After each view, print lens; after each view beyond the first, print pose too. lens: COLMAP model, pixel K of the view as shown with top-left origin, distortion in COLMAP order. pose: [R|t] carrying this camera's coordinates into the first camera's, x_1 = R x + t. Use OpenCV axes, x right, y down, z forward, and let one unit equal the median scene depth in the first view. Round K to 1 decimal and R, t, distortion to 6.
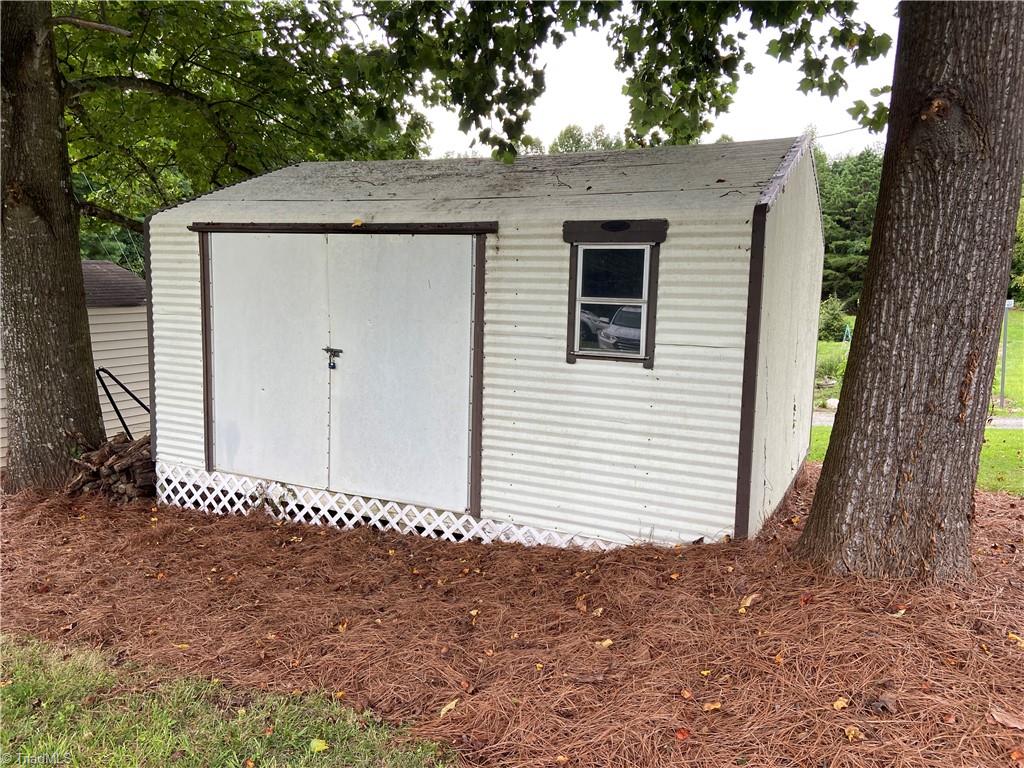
lens RADIAL K [[767.0, 0, 516.0], [0, 767.0, 376.2], [0, 0, 1]] dist [0.097410, -0.113156]
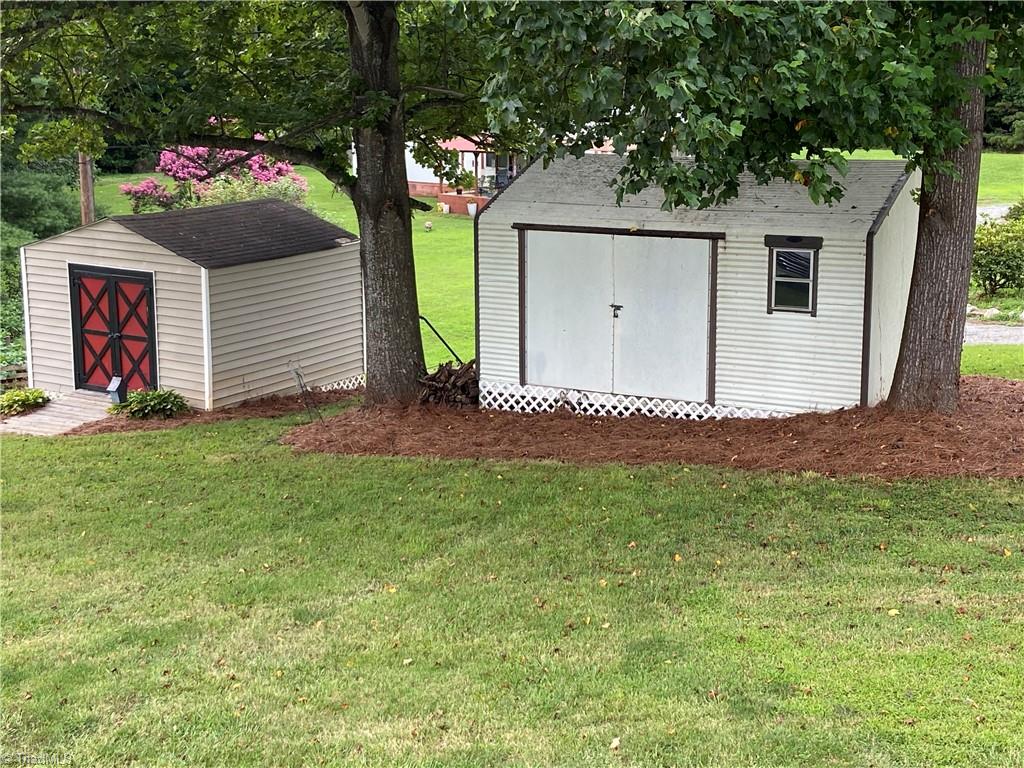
lens RADIAL K [[1508.2, 0, 516.8], [0, 1508.2, 355.4], [0, 0, 1]] dist [0.099907, -0.004342]
pose [[0.999061, -0.022774, -0.036844, -0.356927], [0.024962, 0.997884, 0.060044, -0.134968], [0.035399, -0.060907, 0.997516, -2.325553]]
